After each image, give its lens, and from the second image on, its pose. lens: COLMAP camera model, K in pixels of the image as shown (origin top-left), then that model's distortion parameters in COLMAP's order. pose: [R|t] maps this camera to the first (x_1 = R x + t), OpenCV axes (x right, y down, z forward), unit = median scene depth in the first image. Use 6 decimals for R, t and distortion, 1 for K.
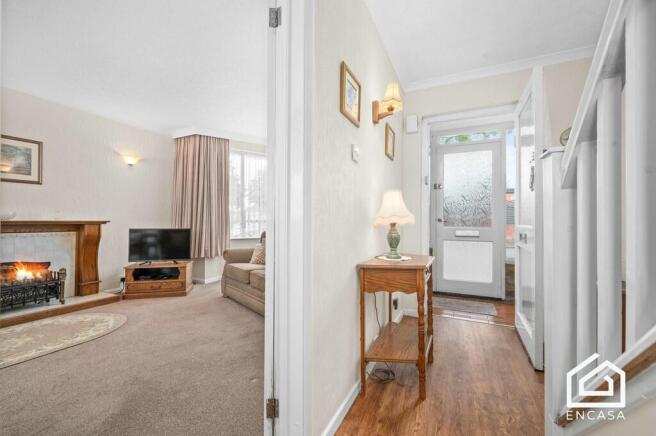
lens RADIAL K [[278.4, 0, 328.2], [0, 278.4, 218.7], [0, 0, 1]] dist [-0.000874, -0.000080]
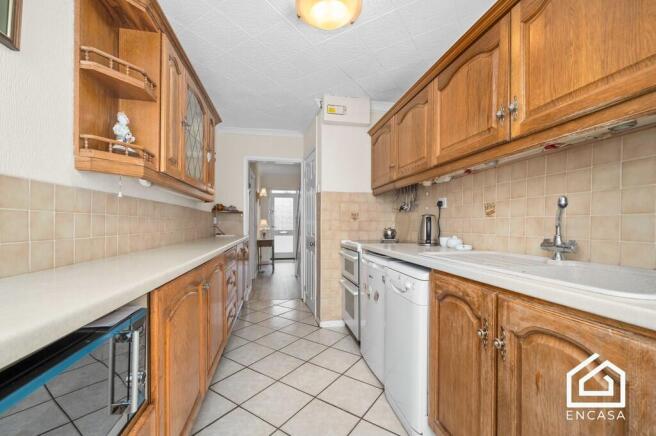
lens RADIAL K [[278.4, 0, 328.7], [0, 278.4, 221.2], [0, 0, 1]] dist [-0.000874, -0.000080]
pose [[0.815005, 0.001219, 0.579453, -1.127943], [-0.004245, 0.999984, 0.003866, -0.101509], [-0.579438, -0.005610, 0.814997, -2.322761]]
